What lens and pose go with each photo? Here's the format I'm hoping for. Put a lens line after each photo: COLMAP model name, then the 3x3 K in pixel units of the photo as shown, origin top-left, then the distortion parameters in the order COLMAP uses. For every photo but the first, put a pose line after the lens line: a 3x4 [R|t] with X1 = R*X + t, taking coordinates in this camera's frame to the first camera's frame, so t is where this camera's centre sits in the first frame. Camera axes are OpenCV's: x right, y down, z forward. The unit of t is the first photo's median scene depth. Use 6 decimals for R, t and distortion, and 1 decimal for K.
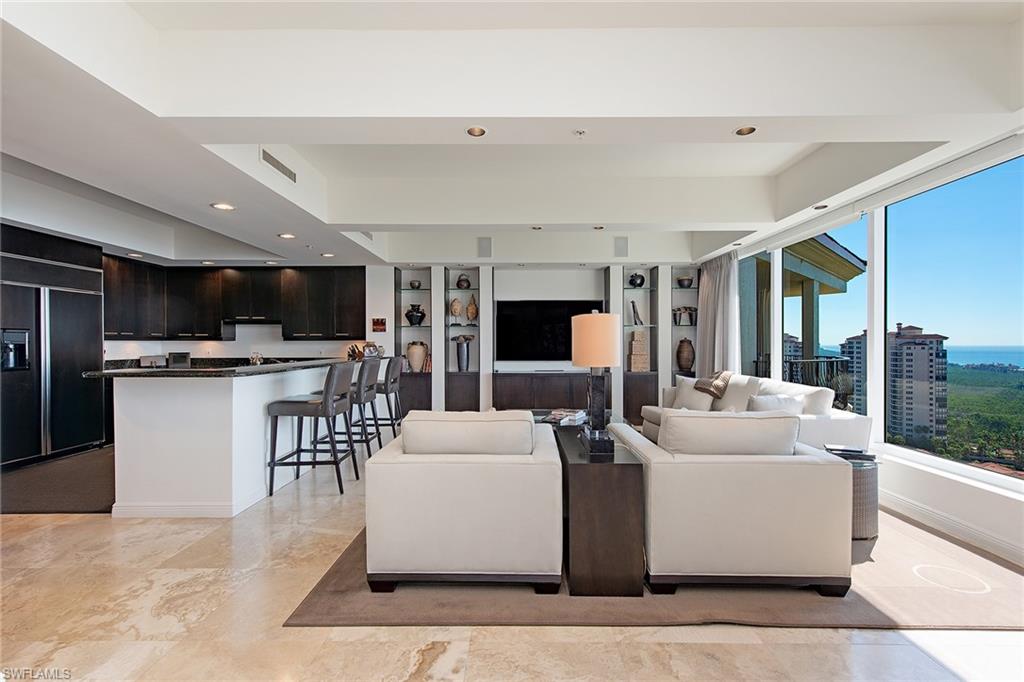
lens RADIAL K [[452.5, 0, 513.9], [0, 452.5, 344.3], [0, 0, 1]] dist [0.000713, -0.000323]
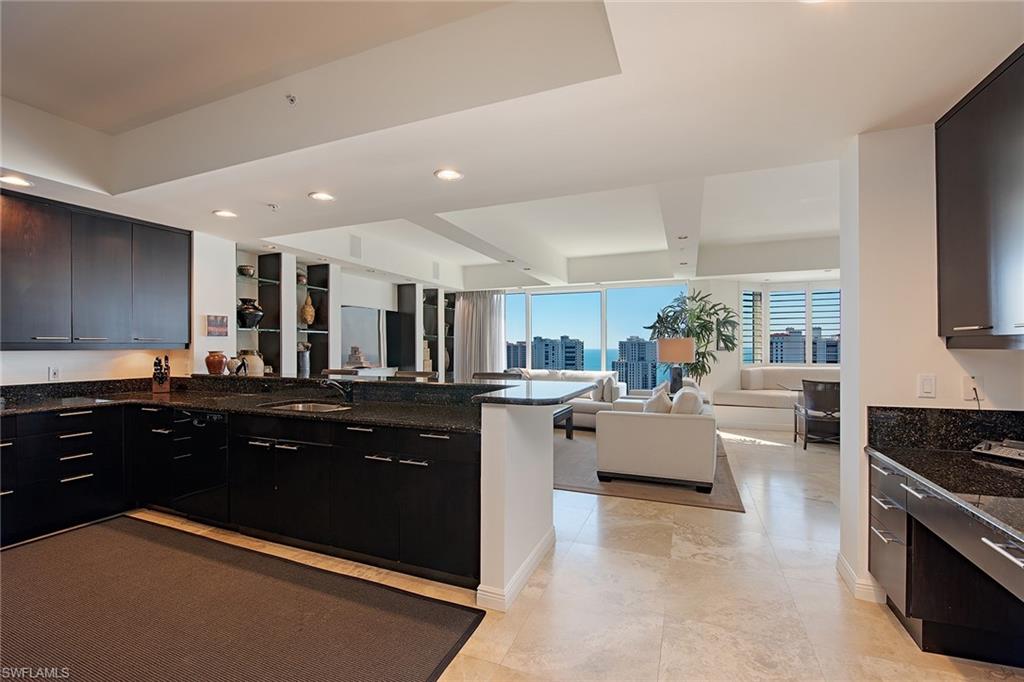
lens RADIAL K [[435.7, 0, 513.8], [0, 435.7, 344.4], [0, 0, 1]] dist [-0.005349, -0.000087]
pose [[0.372569, 0.006510, 0.927981, -0.726574], [0.003965, 0.999955, -0.008607, -0.008101], [-0.927996, 0.006886, 0.372527, 0.359002]]
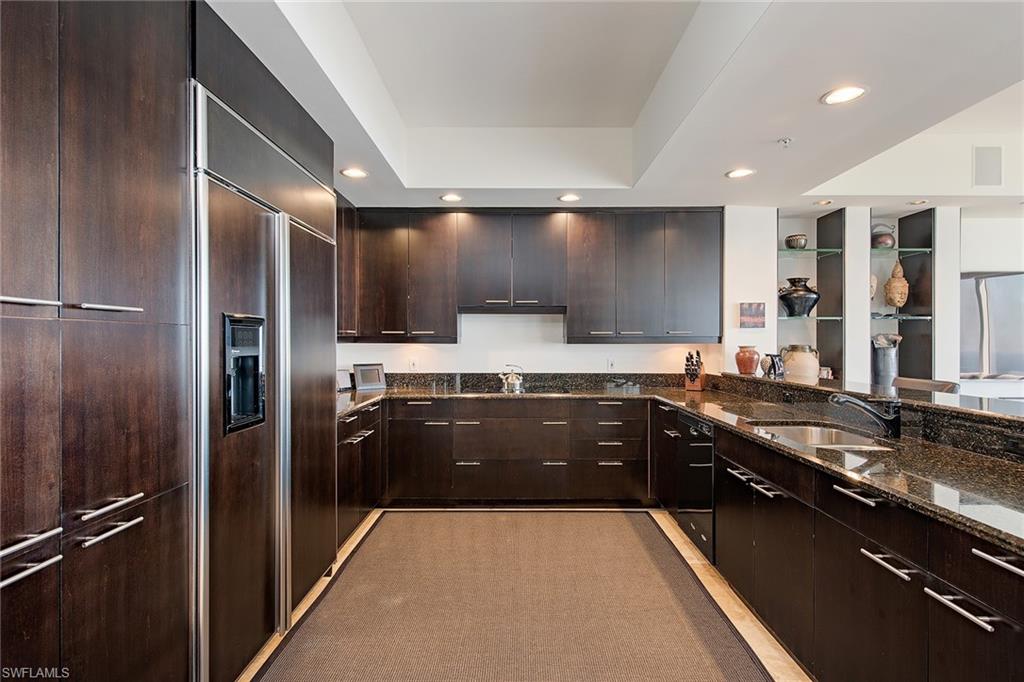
lens RADIAL K [[509.5, 0, 507.2], [0, 509.5, 344.5], [0, 0, 1]] dist [0.004078, 0.000399]
pose [[0.999951, 0.004343, -0.008861, -0.585596], [-0.004316, 0.999986, 0.003155, -0.007976], [0.008874, -0.003117, 0.999956, 0.385211]]
